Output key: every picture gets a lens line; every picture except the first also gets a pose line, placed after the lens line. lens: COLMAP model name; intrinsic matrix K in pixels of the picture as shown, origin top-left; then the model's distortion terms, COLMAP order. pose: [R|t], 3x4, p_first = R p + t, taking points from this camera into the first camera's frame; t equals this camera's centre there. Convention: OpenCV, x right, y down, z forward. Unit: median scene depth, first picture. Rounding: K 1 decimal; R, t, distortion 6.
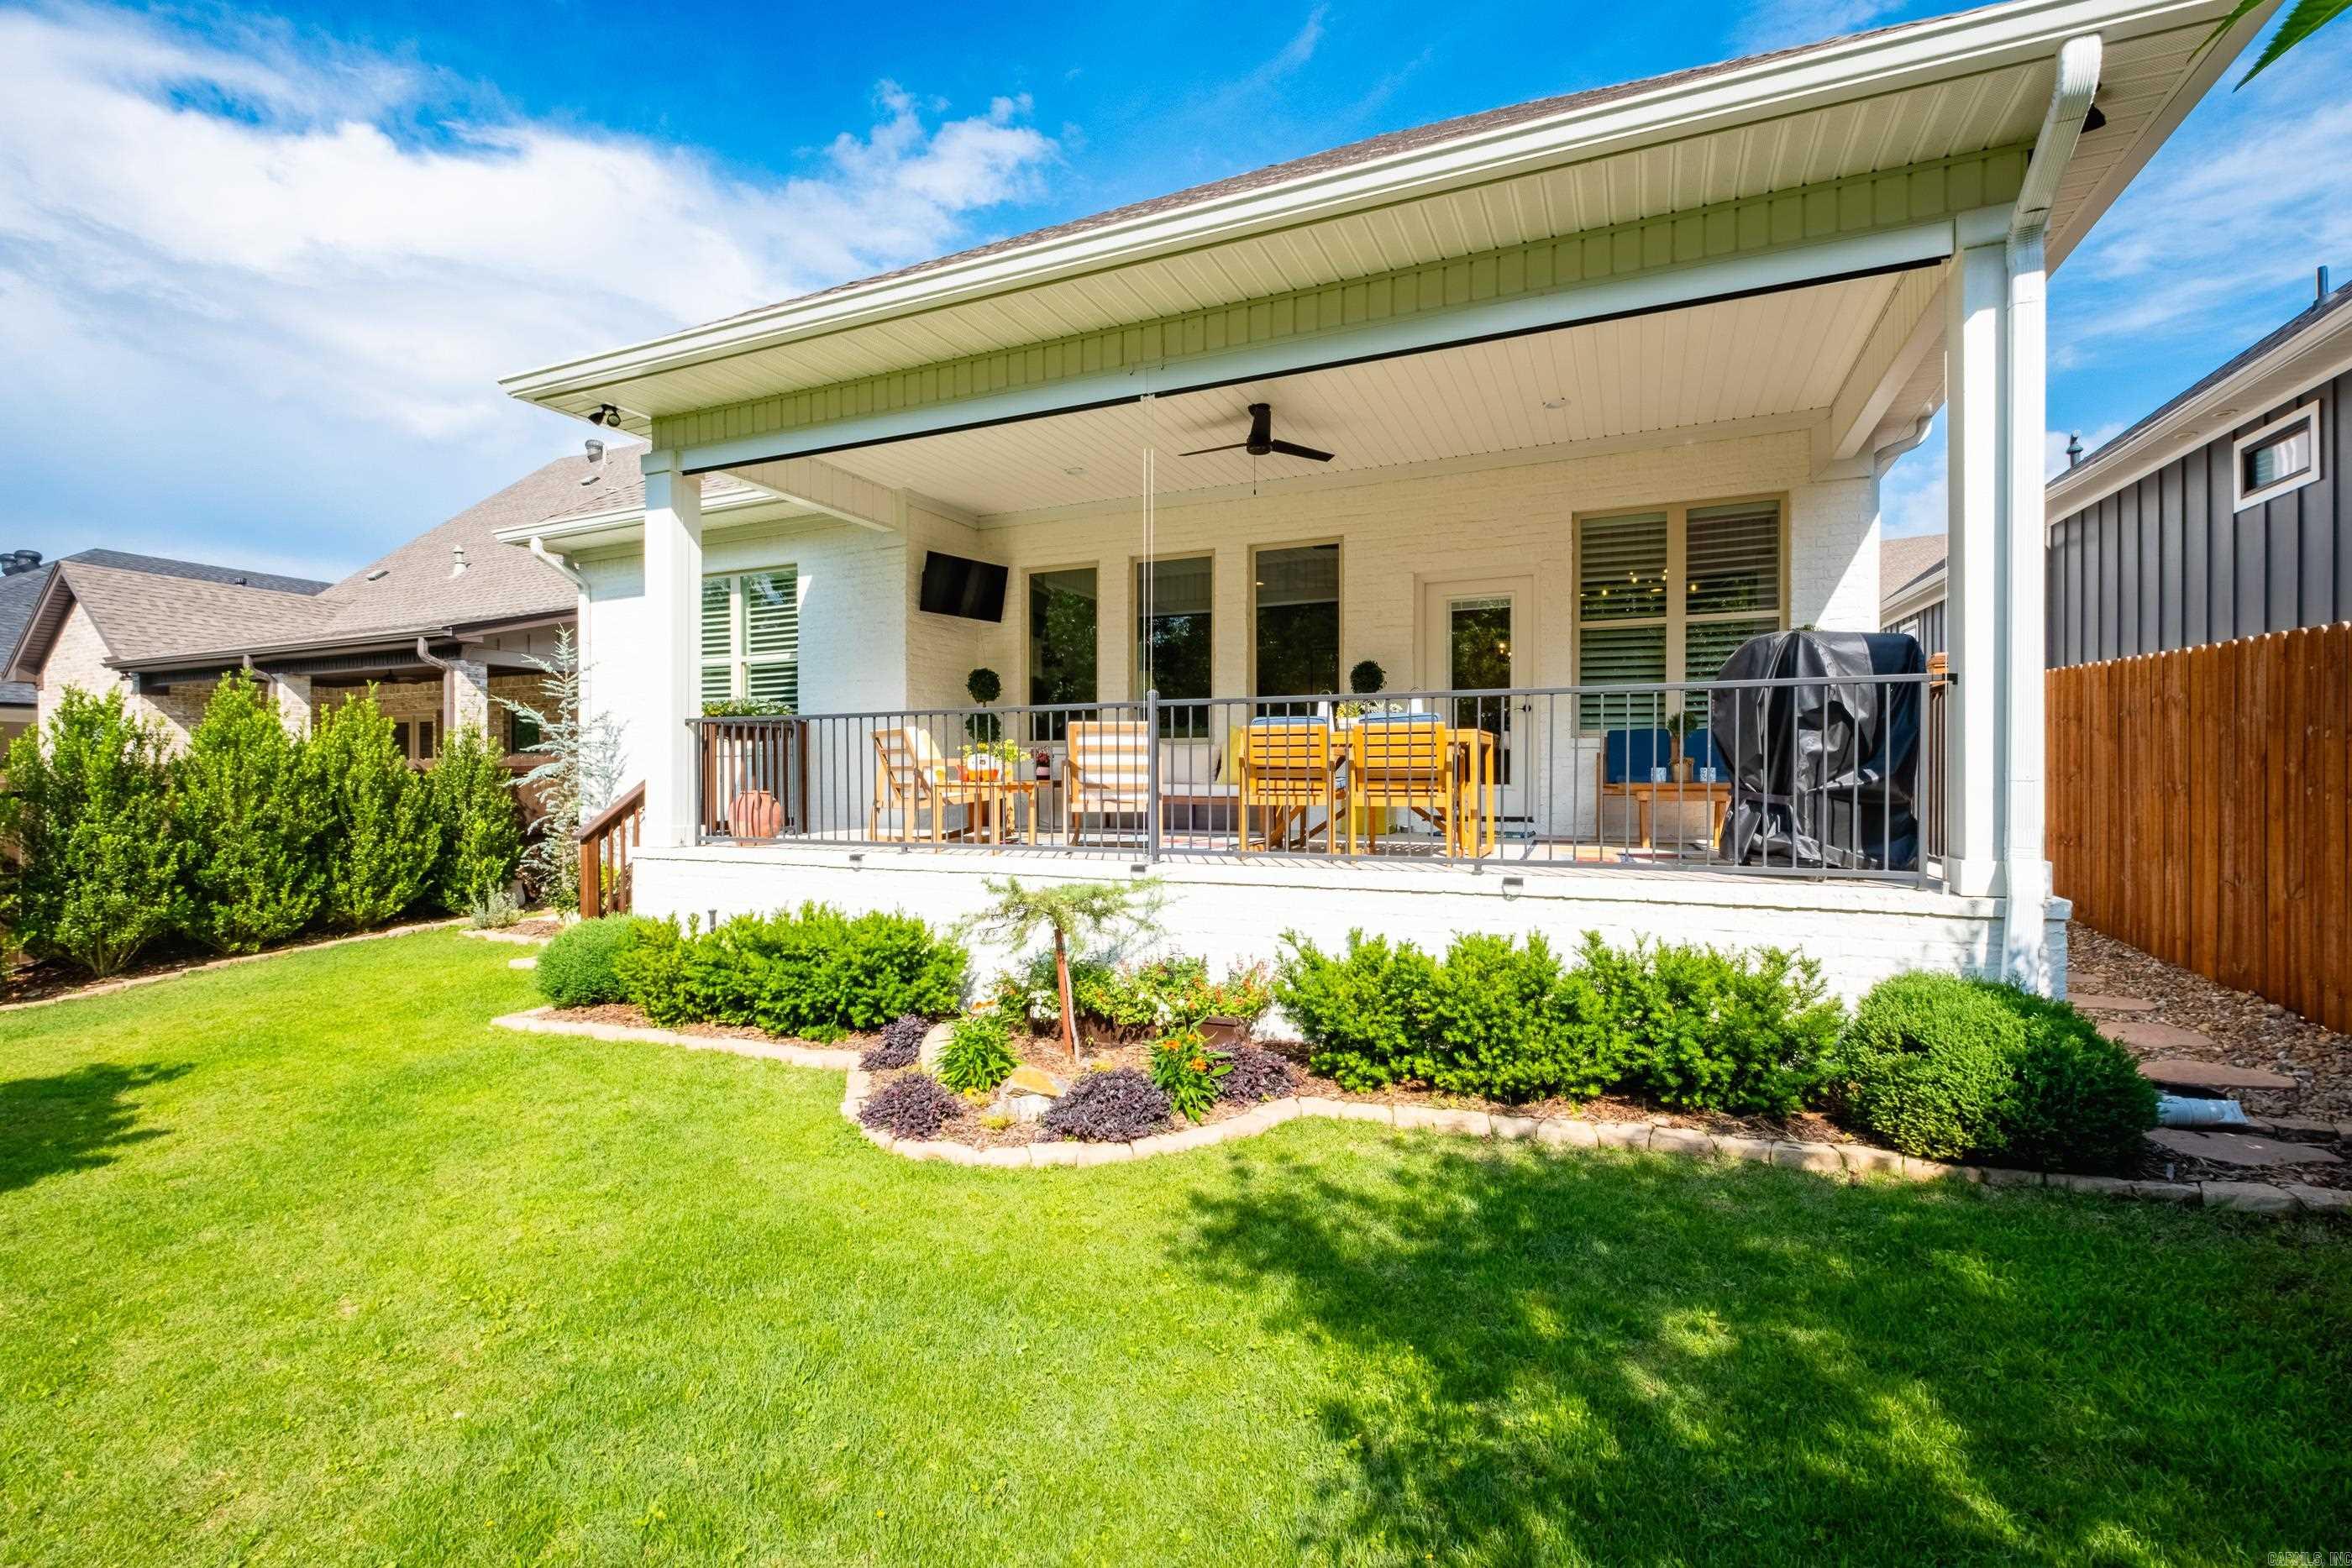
lens RADIAL K [[1007.3, 0, 1175.0], [0, 1007.3, 778.4], [0, 0, 1]] dist [-0.007013, -0.000288]
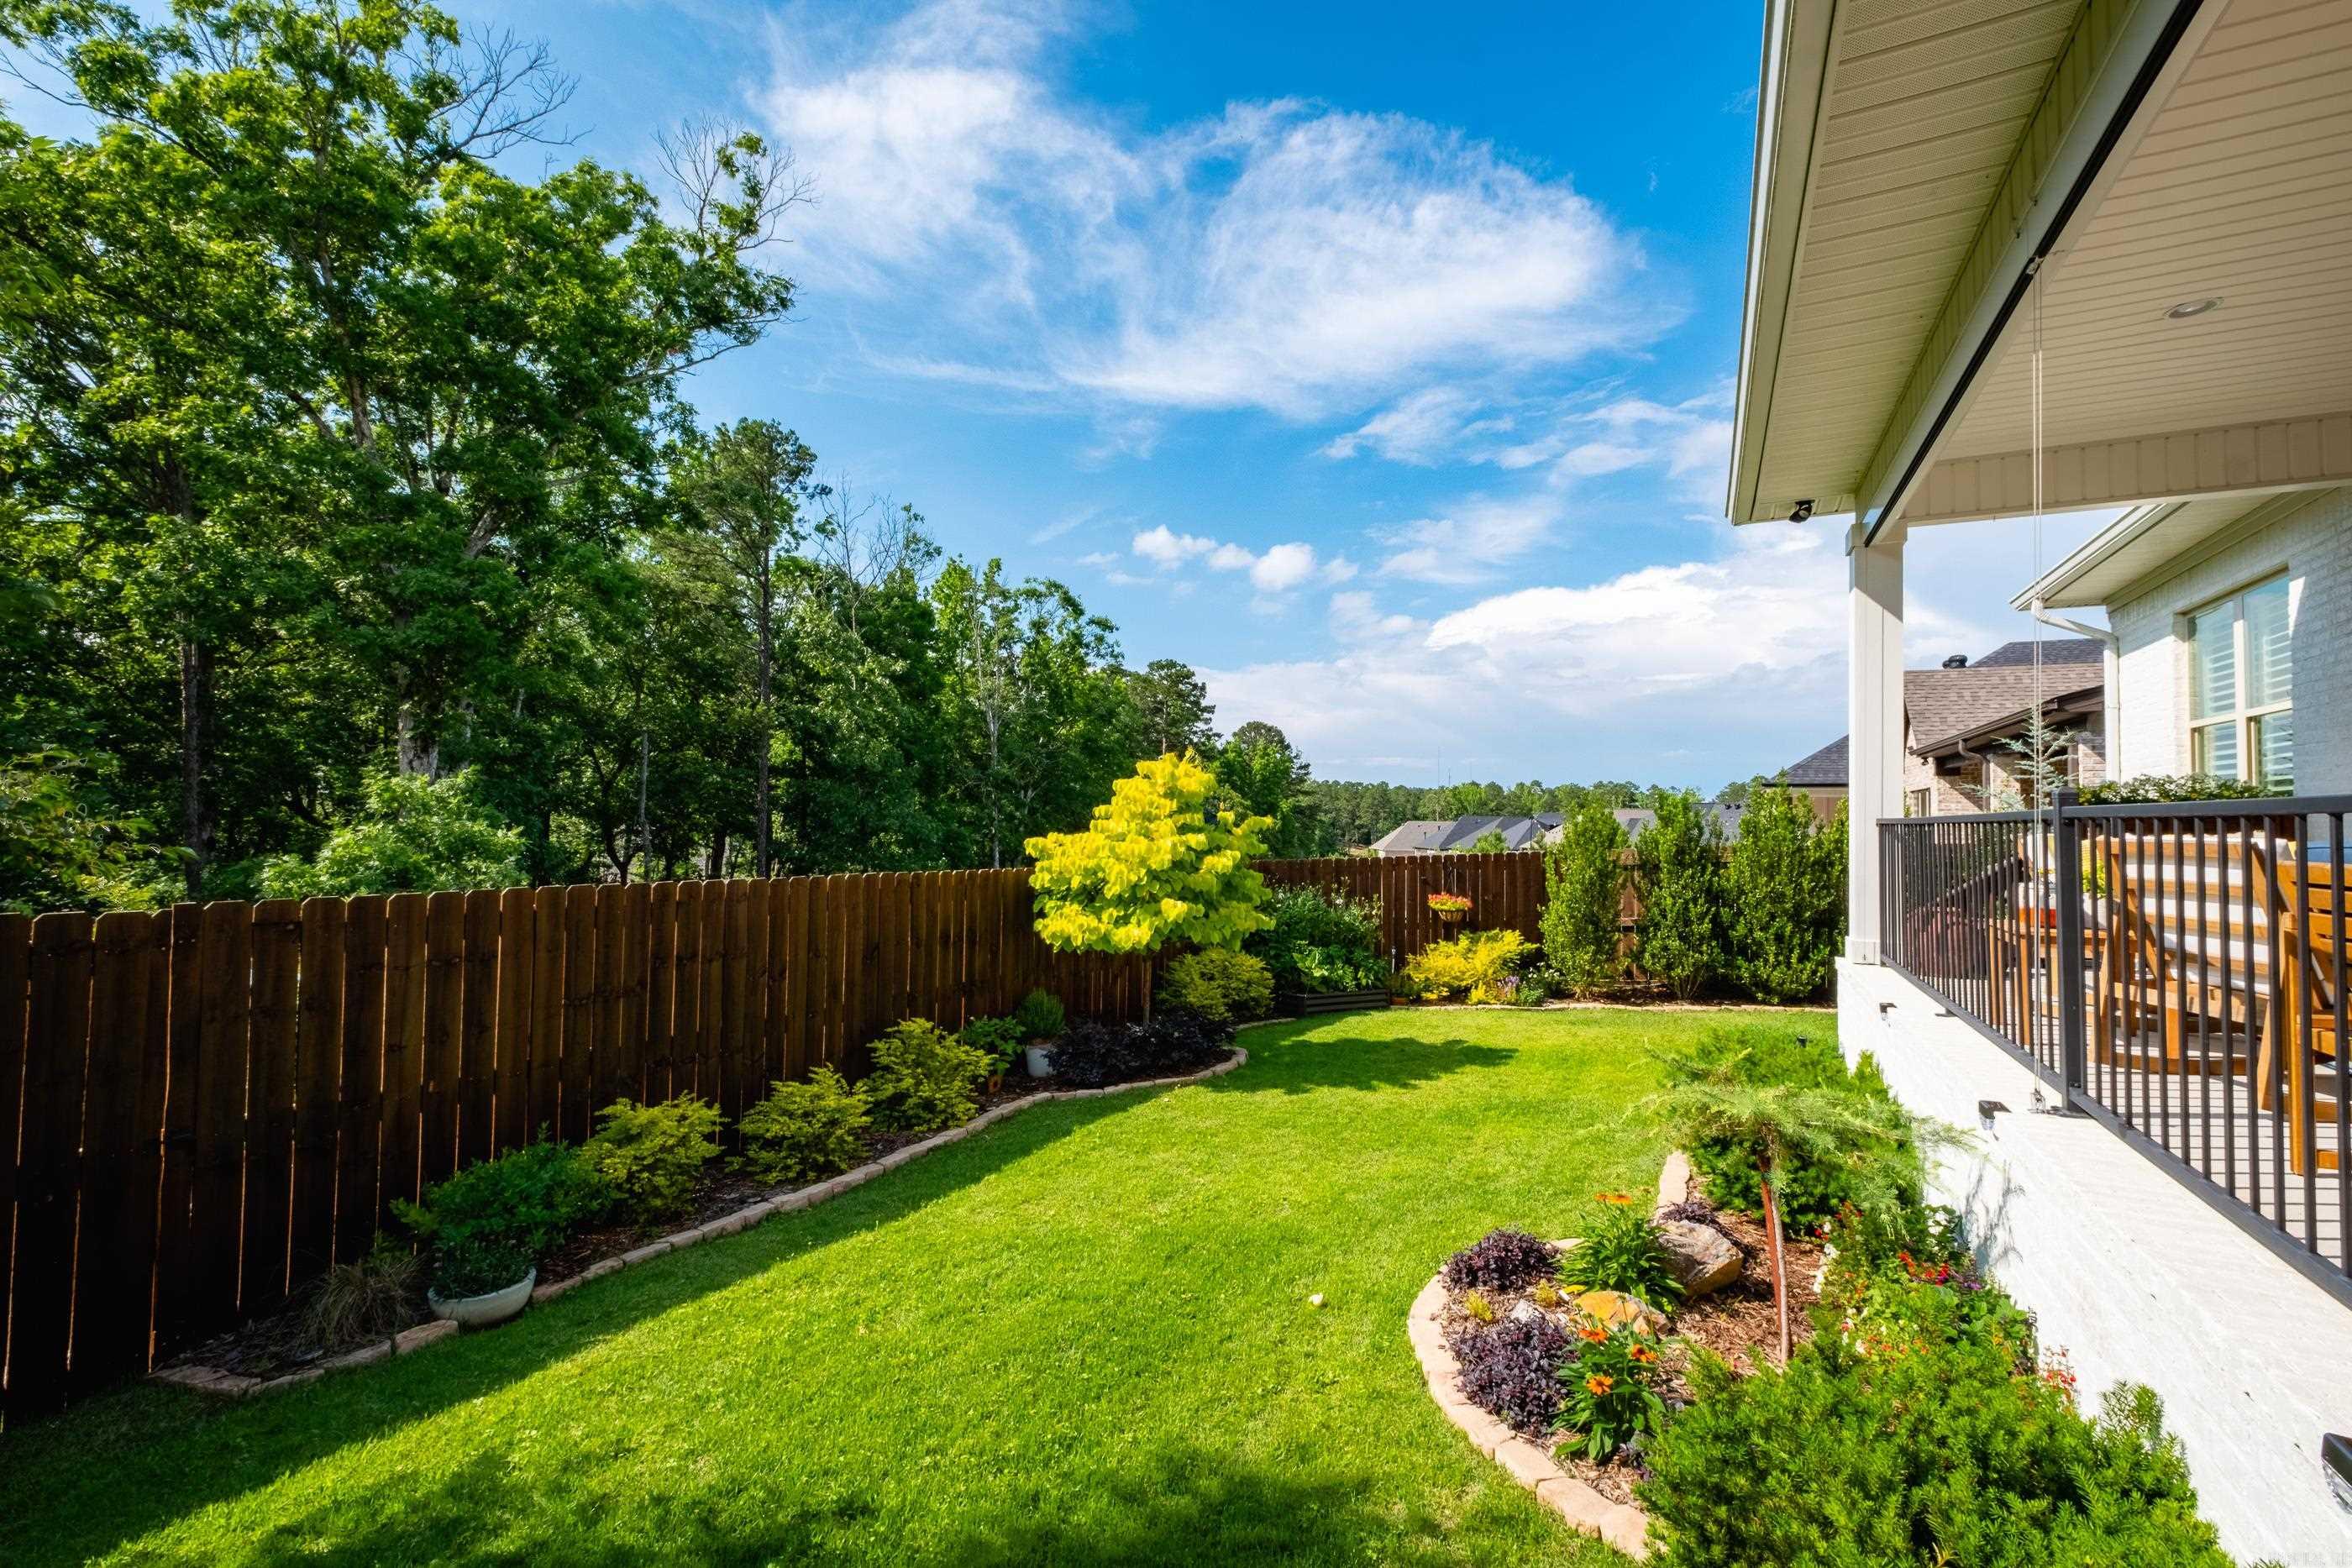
lens RADIAL K [[1007.3, 0, 1172.6], [0, 1007.3, 790.3], [0, 0, 1]] dist [-0.007013, -0.000288]
pose [[-0.053754, -0.024301, -0.998258, 0.343337], [-0.019555, 0.999538, -0.023280, -0.042844], [0.998363, 0.018270, -0.054204, 0.353899]]
